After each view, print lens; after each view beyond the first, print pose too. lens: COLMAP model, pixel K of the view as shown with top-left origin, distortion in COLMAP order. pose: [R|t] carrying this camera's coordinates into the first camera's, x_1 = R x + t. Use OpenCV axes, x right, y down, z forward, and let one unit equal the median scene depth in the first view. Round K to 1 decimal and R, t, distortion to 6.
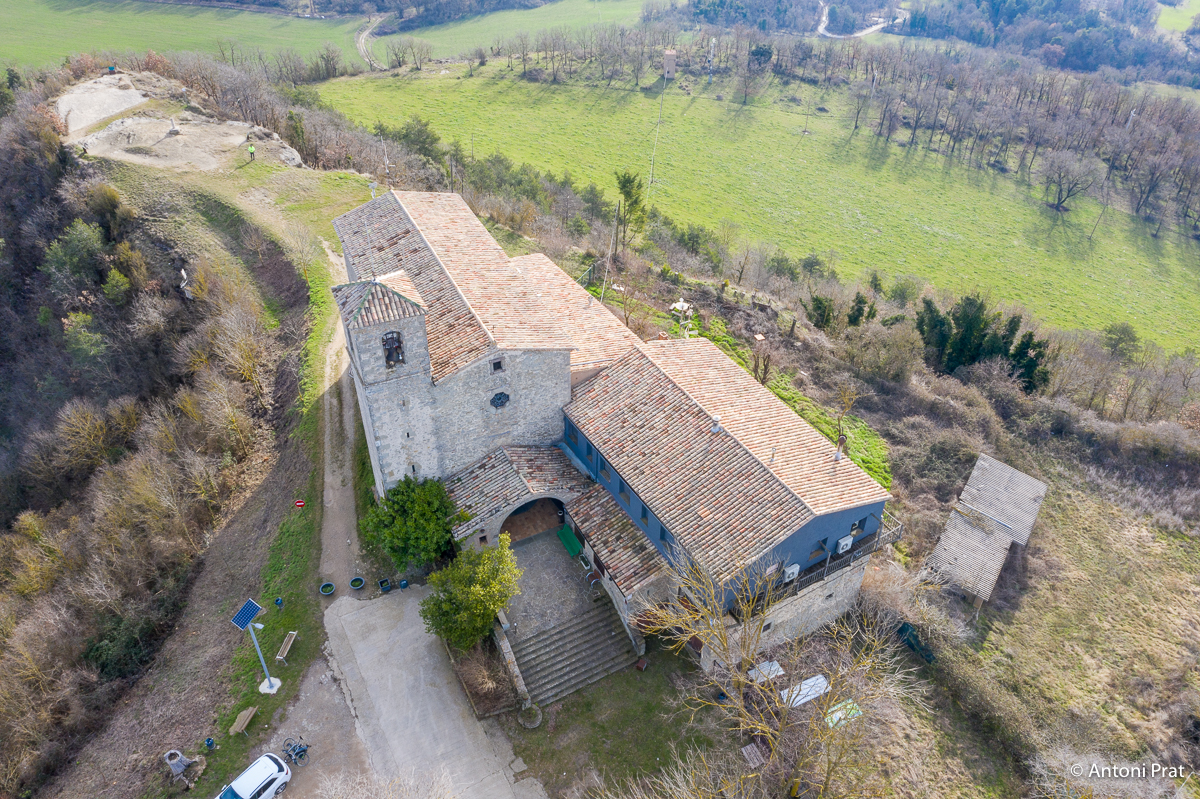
lens RADIAL K [[945.2, 0, 597.7], [0, 945.2, 398.3], [0, 0, 1]] dist [-0.024209, 0.013267]
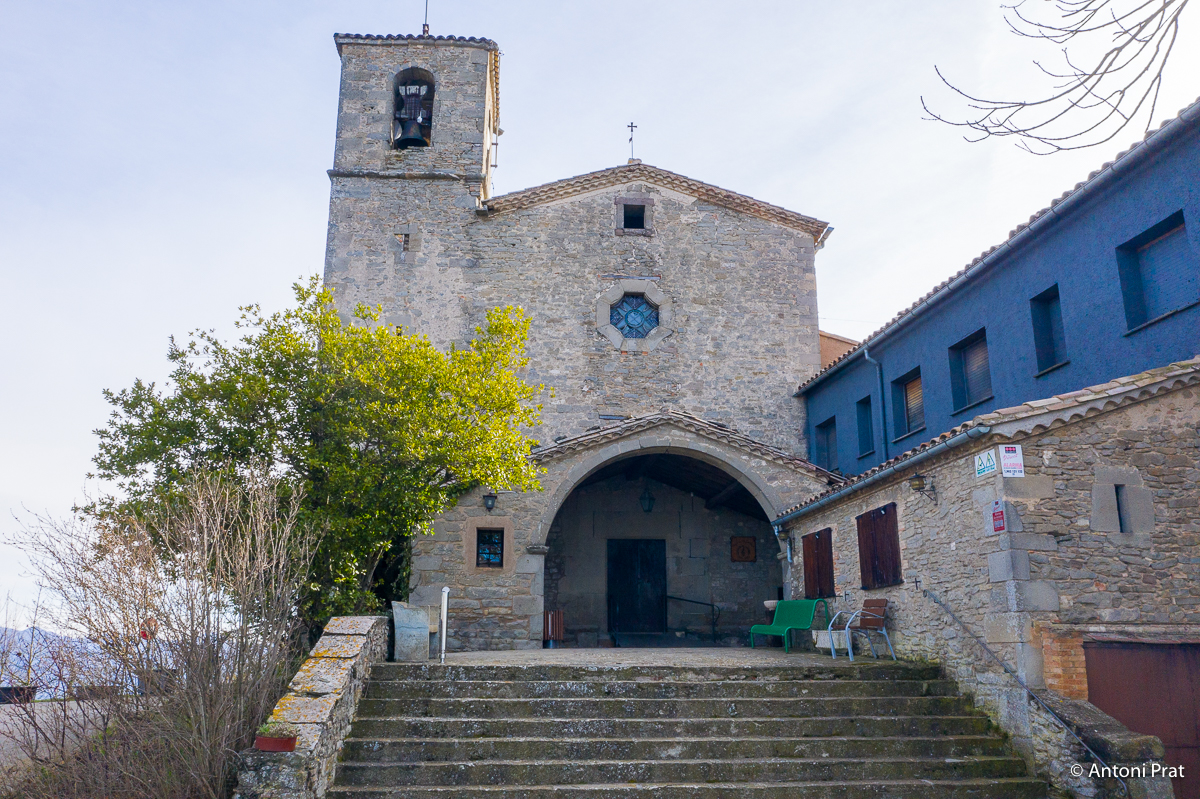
lens RADIAL K [[945.2, 0, 600.1], [0, 945.2, 399.2], [0, 0, 1]] dist [-0.024209, 0.013267]
pose [[0.933630, -0.097417, -0.344739, 0.020846], [-0.225534, 0.587835, -0.776907, 0.344814], [0.278333, 0.803094, 0.526849, 0.800651]]
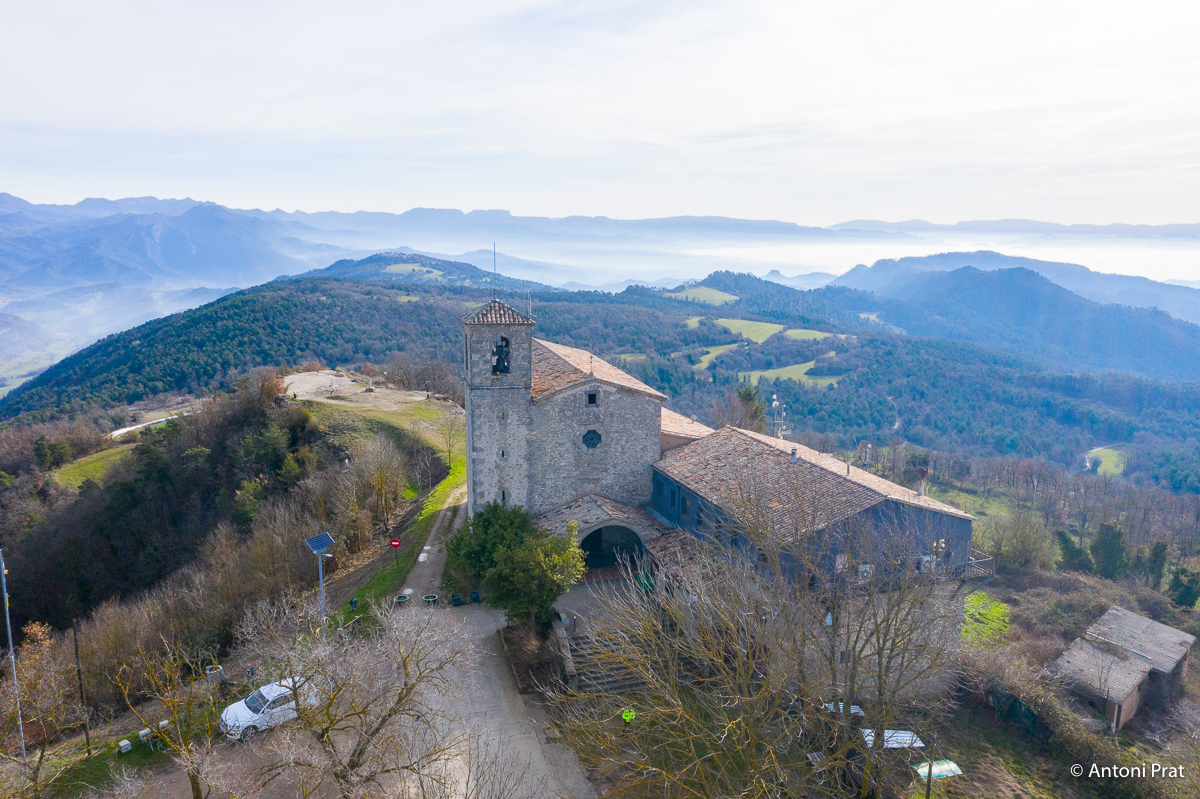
lens RADIAL K [[945.2, 0, 598.7], [0, 945.2, 396.0], [0, 0, 1]] dist [-0.024209, 0.013267]
pose [[0.981098, 0.034185, -0.190470, 0.105181], [-0.121861, 0.873743, -0.470875, 0.458457], [0.150325, 0.485185, 0.861393, 0.055271]]
